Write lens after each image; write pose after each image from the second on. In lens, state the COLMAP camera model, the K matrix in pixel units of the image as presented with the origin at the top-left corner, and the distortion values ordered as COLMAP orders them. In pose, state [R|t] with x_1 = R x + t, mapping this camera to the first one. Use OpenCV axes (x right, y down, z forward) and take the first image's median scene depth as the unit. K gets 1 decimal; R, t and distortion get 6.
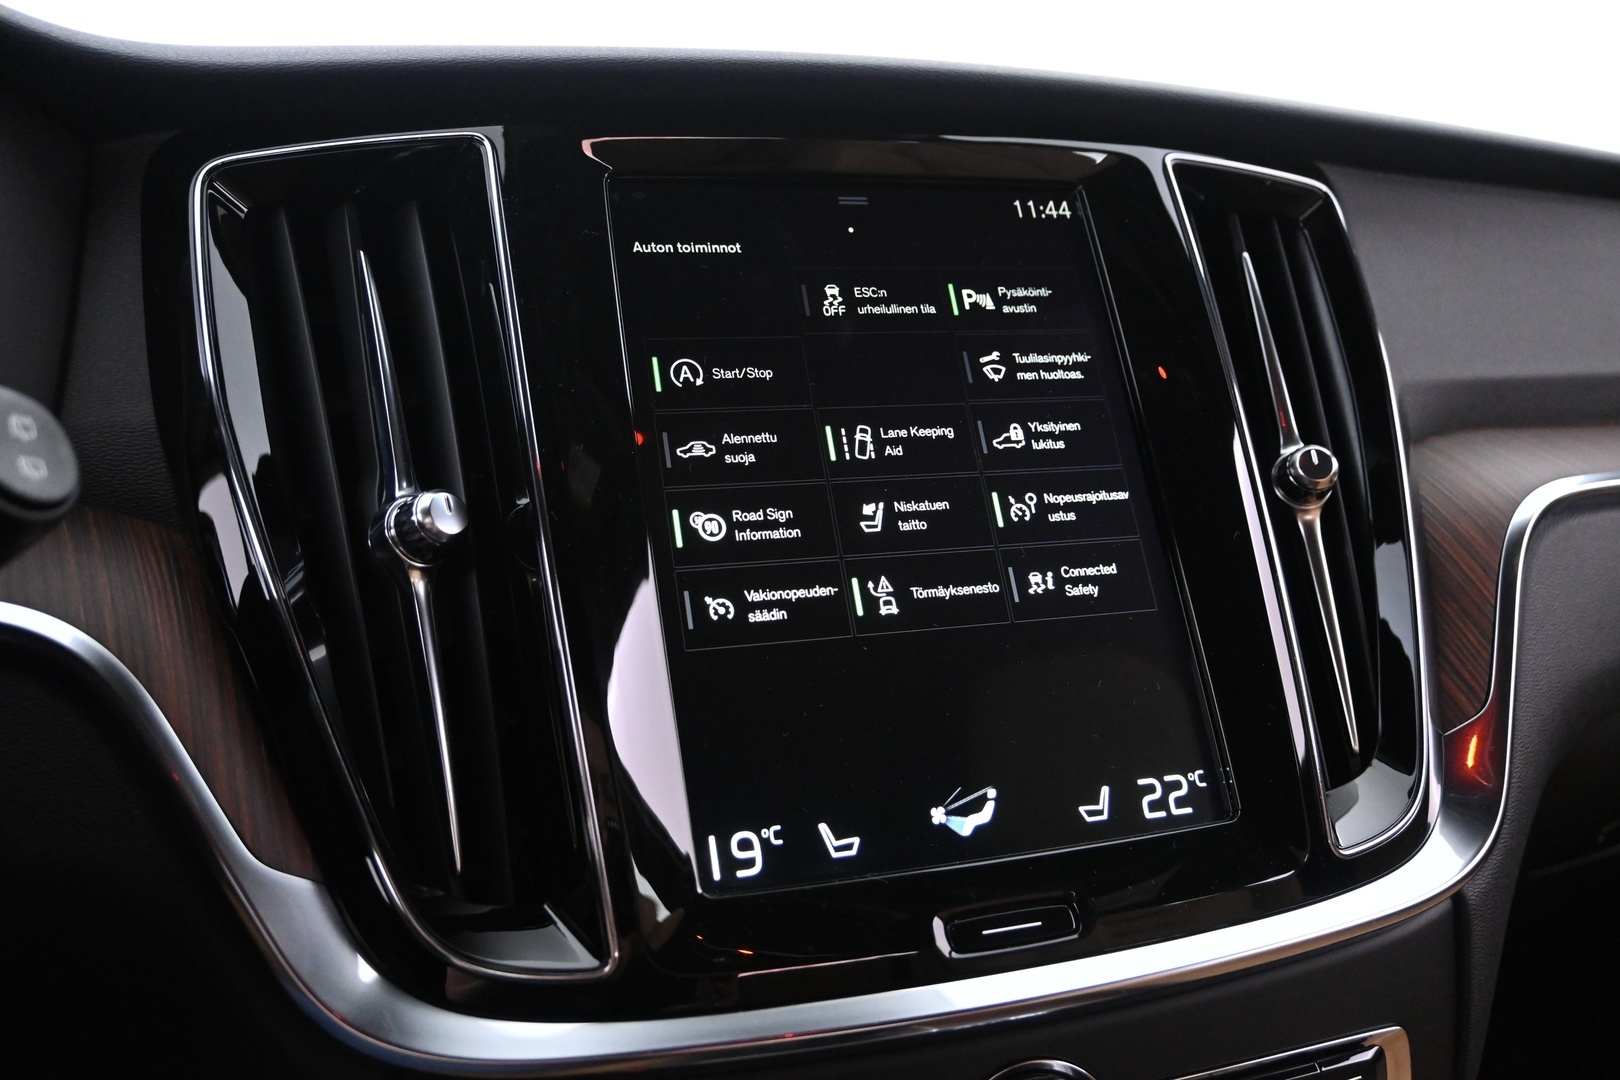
lens RADIAL K [[1342.8, 0, 813.2], [0, 1342.8, 540.0], [0, 0, 1]] dist [-0.006804, -0.016129]
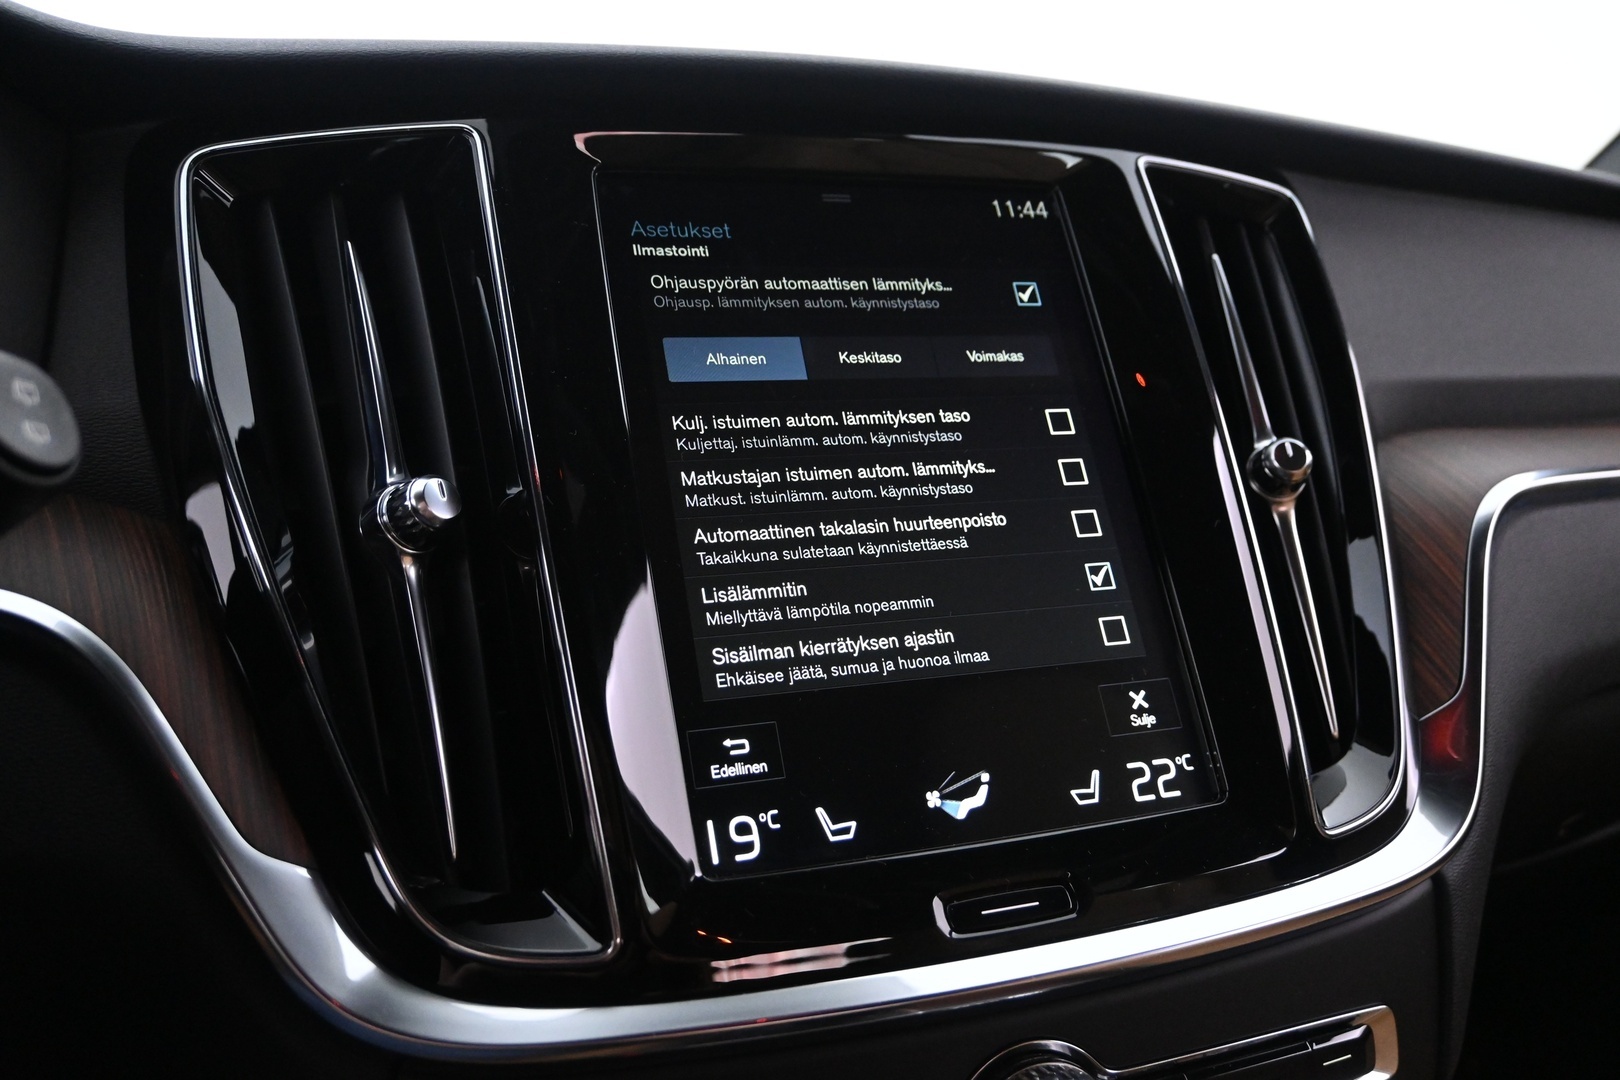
lens RADIAL K [[1342.8, 0, 812.4], [0, 1342.8, 538.3], [0, 0, 1]] dist [-0.006804, -0.016129]
pose [[0.999033, -0.005322, 0.043655, -0.038587], [0.006606, 0.999548, -0.029317, 0.037875], [-0.043479, 0.029577, 0.998616, -0.003315]]
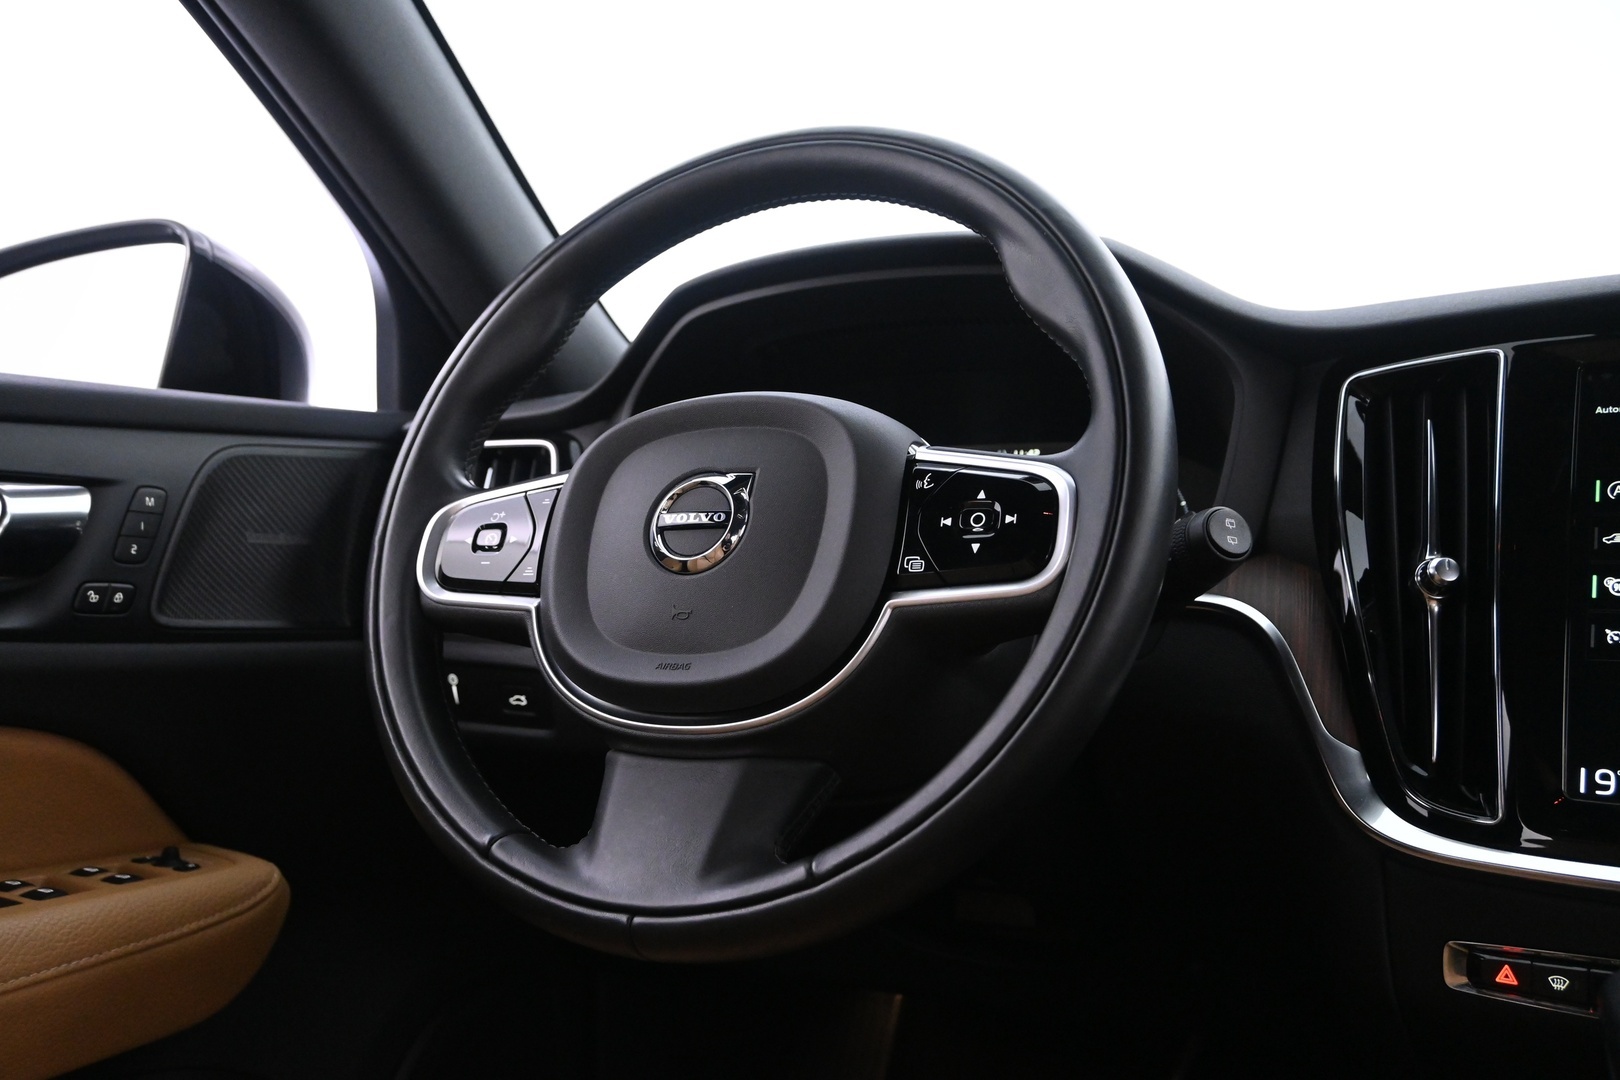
lens RADIAL K [[1445.8, 0, 811.8], [0, 1445.8, 536.9], [0, 0, 1]] dist [-0.000987, 0.007769]
pose [[0.611743, 0.035075, -0.790278, 0.700826], [-0.065366, 0.997841, -0.006311, 0.004476], [0.788351, 0.055519, 0.612715, -0.830966]]
